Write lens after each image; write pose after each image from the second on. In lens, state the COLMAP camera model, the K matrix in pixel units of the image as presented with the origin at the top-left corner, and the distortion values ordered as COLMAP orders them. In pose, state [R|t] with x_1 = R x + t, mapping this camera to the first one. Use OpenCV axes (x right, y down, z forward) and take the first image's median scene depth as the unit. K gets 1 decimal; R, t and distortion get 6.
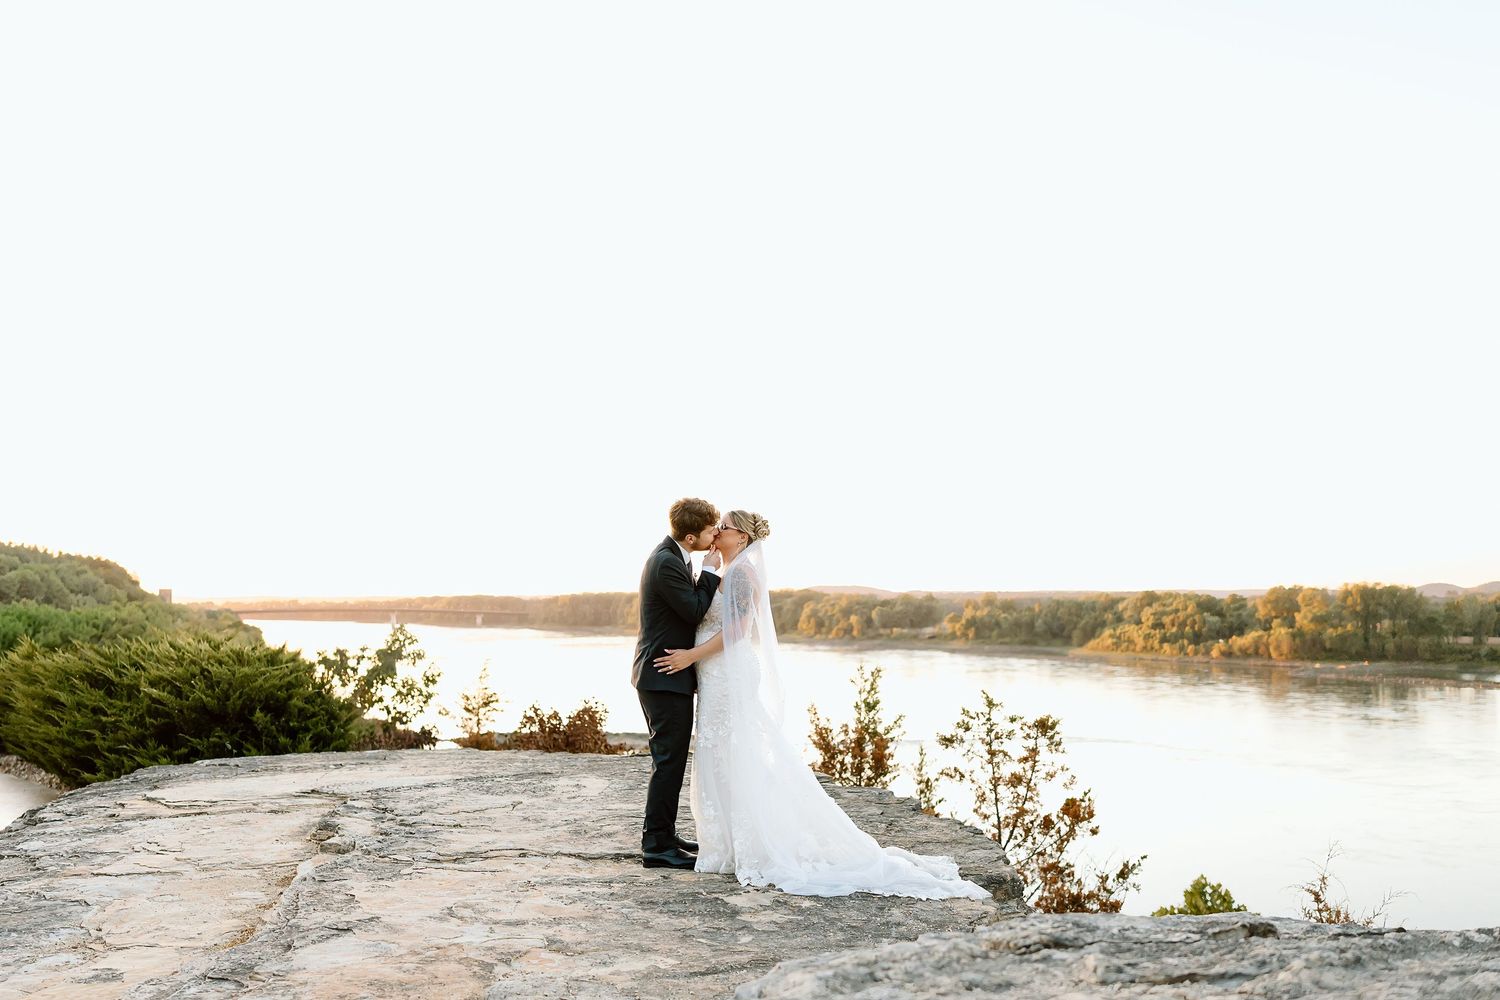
lens RADIAL K [[1424.3, 0, 758.2], [0, 1424.3, 495.5], [0, 0, 1]] dist [-0.009611, -0.014300]
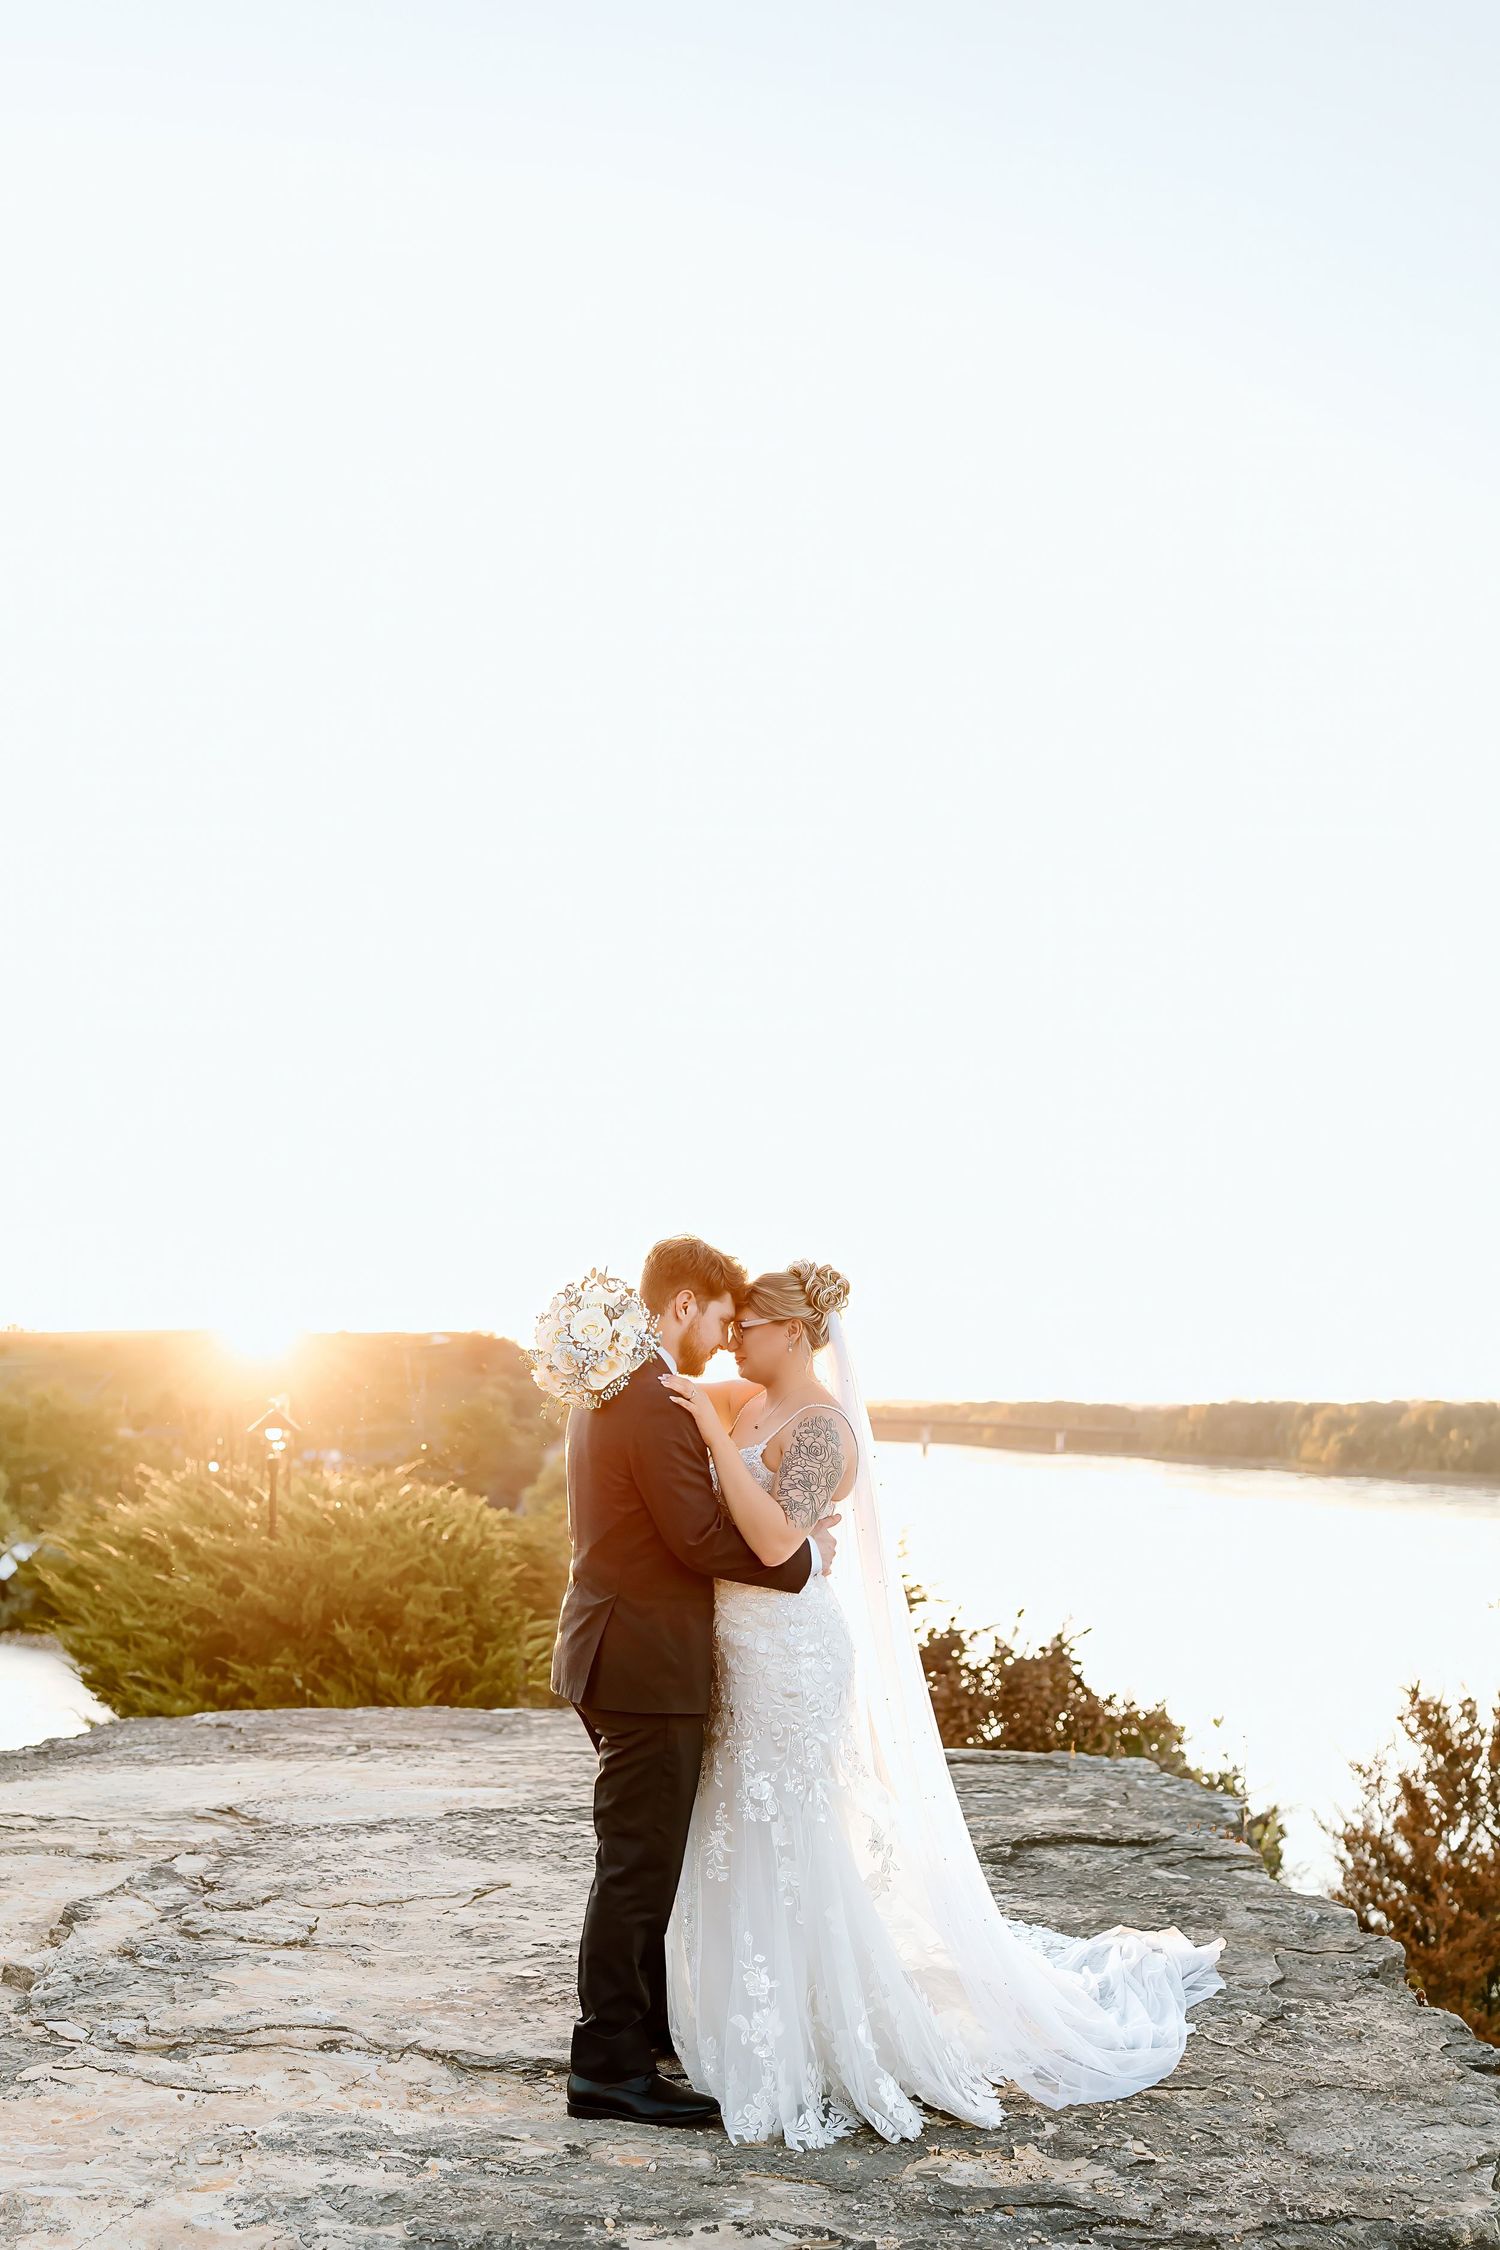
lens RADIAL K [[2325.2, 0, 804.6], [0, 2325.2, 1129.8], [0, 0, 1]] dist [0.006729, -0.014698]
pose [[0.954347, -0.012140, -0.298452, 0.128178], [-0.001943, 0.998900, -0.046843, -0.000117], [0.298693, 0.045284, 0.953274, 0.217876]]
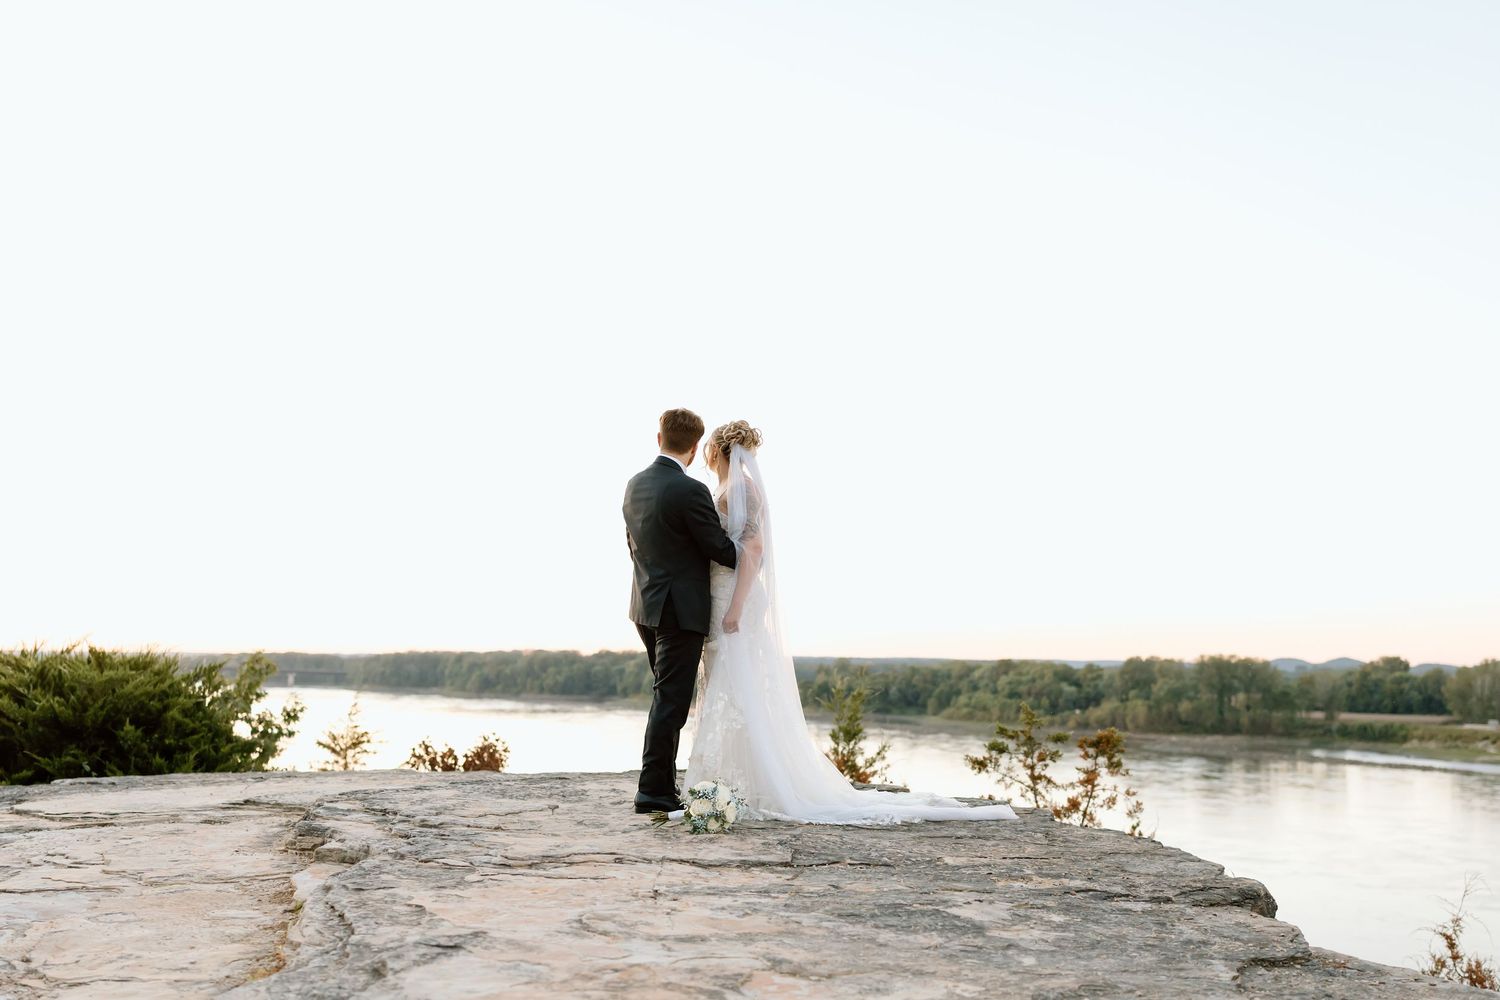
lens RADIAL K [[1495.8, 0, 781.6], [0, 1495.8, 464.2], [0, 0, 1]] dist [0.009440, -0.019166]
pose [[0.992588, 0.031756, 0.117310, -0.115516], [-0.024777, 0.997862, -0.060479, 0.061826], [-0.118980, 0.057124, 0.991252, 0.144375]]
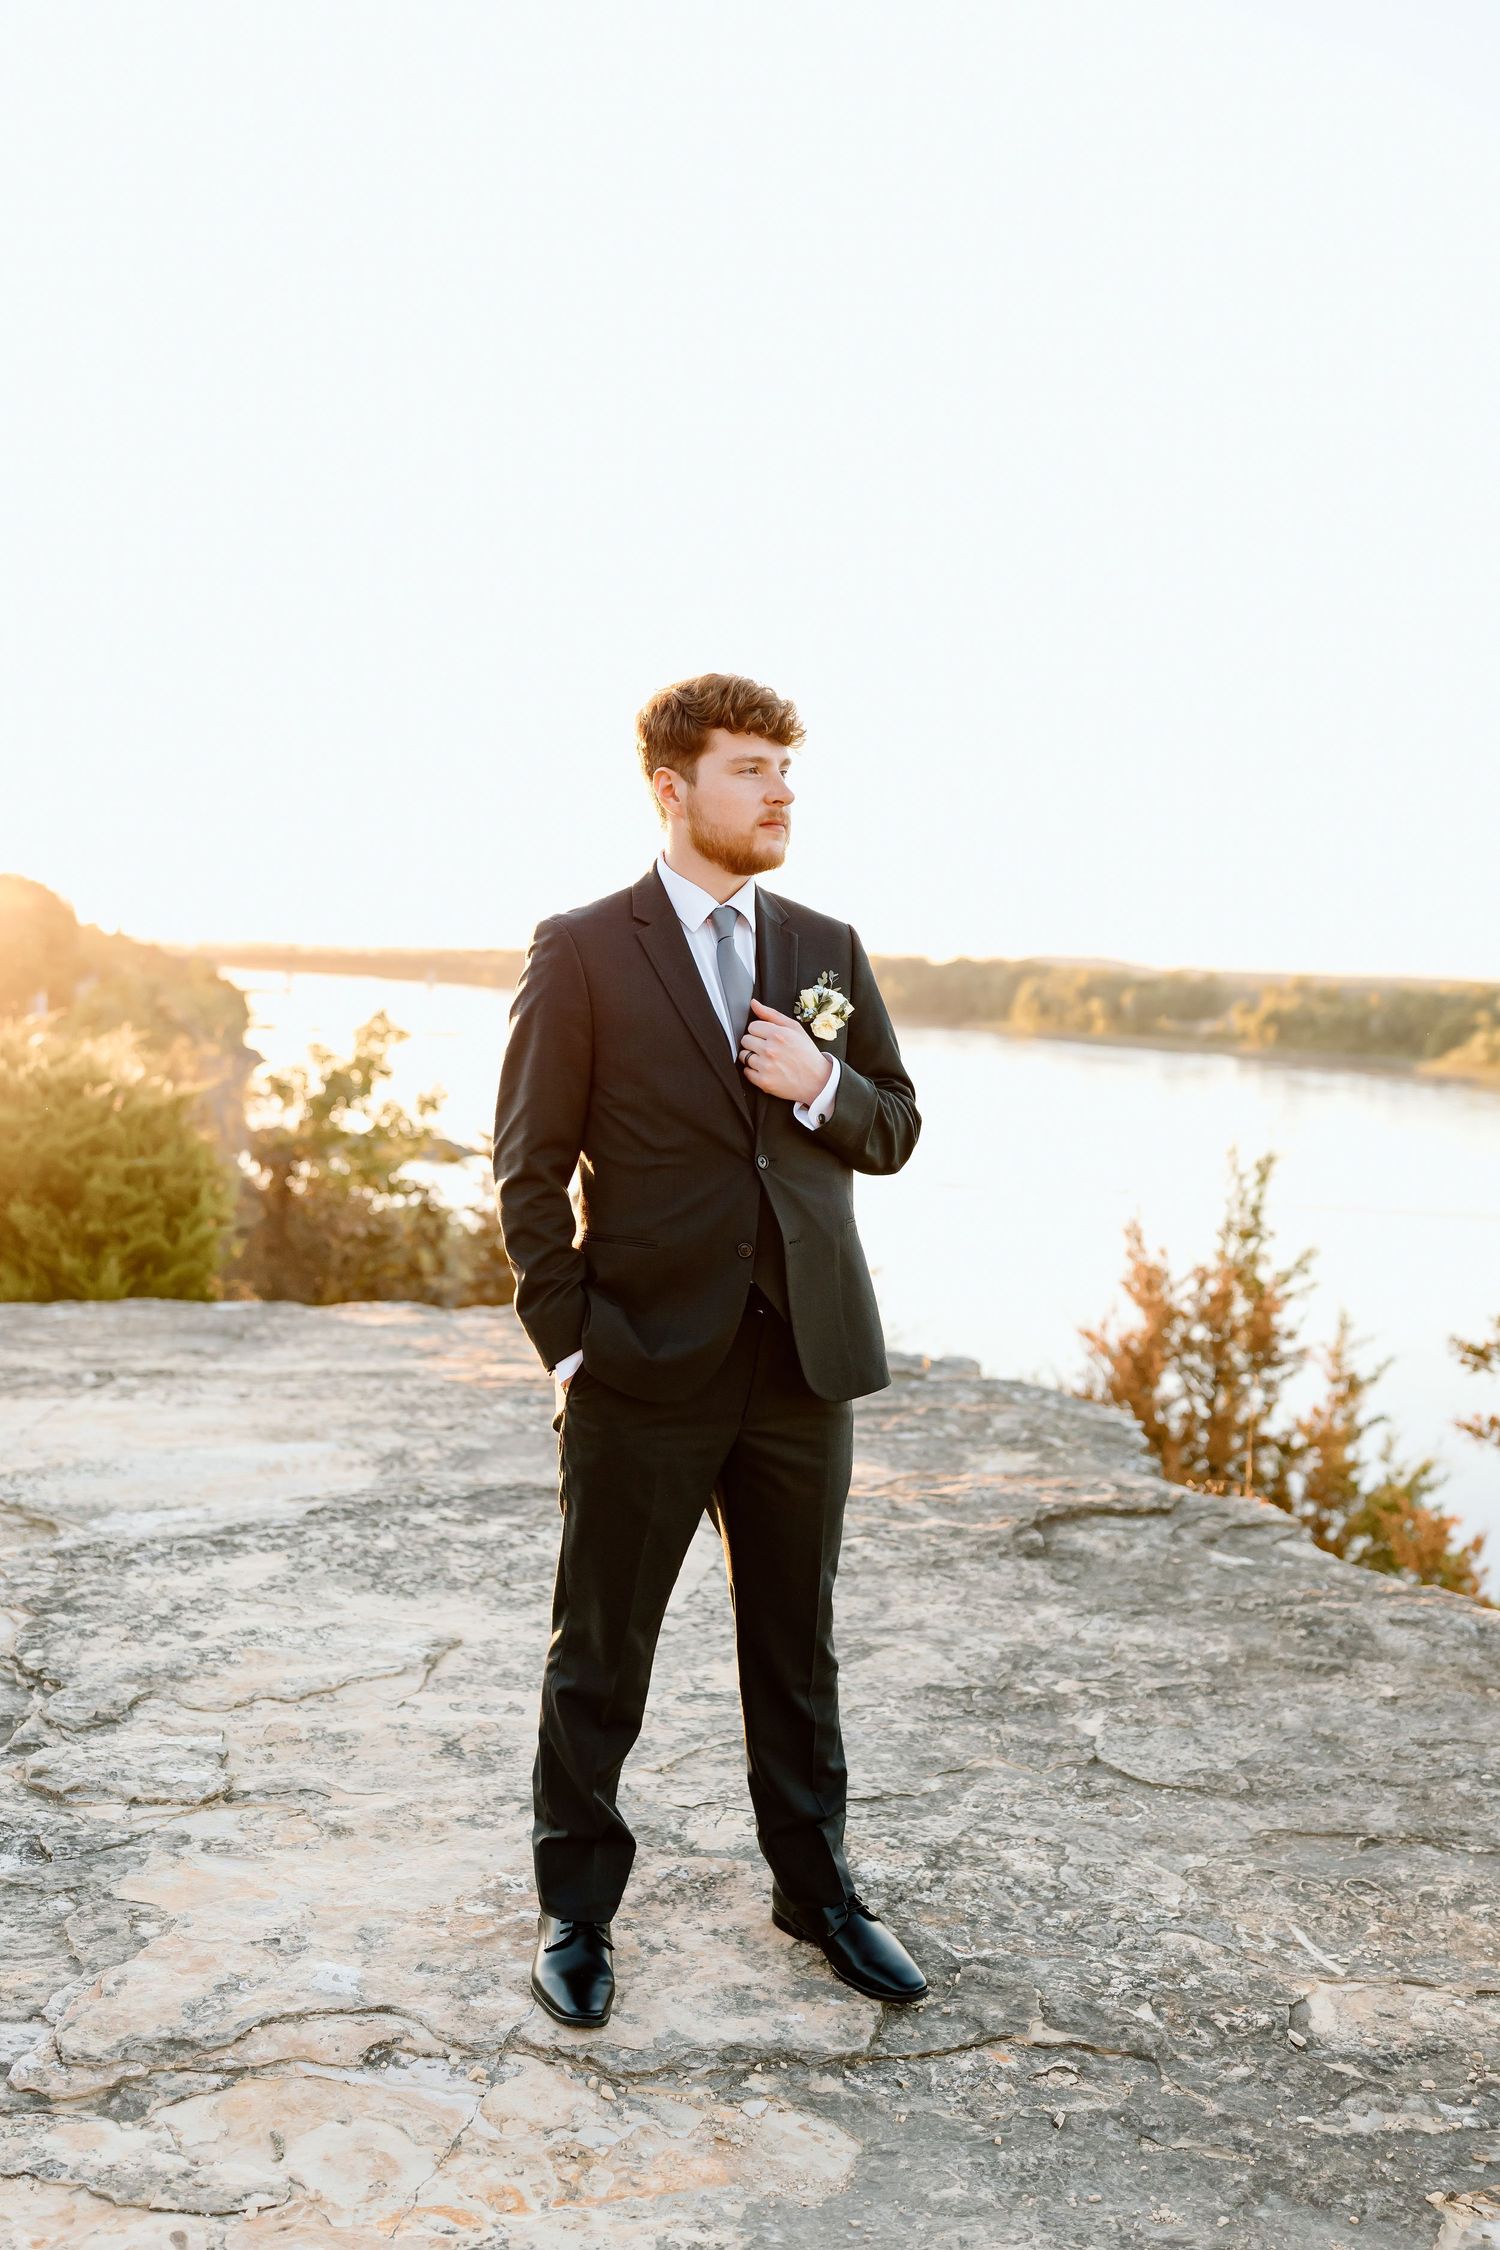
lens RADIAL K [[2076.8, 0, 742.3], [0, 2076.8, 1117.7], [0, 0, 1]] dist [-0.000053, -0.006256]
pose [[0.993961, 0.047959, -0.098700, -0.043782], [-0.033128, 0.988618, 0.146754, 0.012498], [0.104615, -0.142598, 0.984237, 0.420086]]
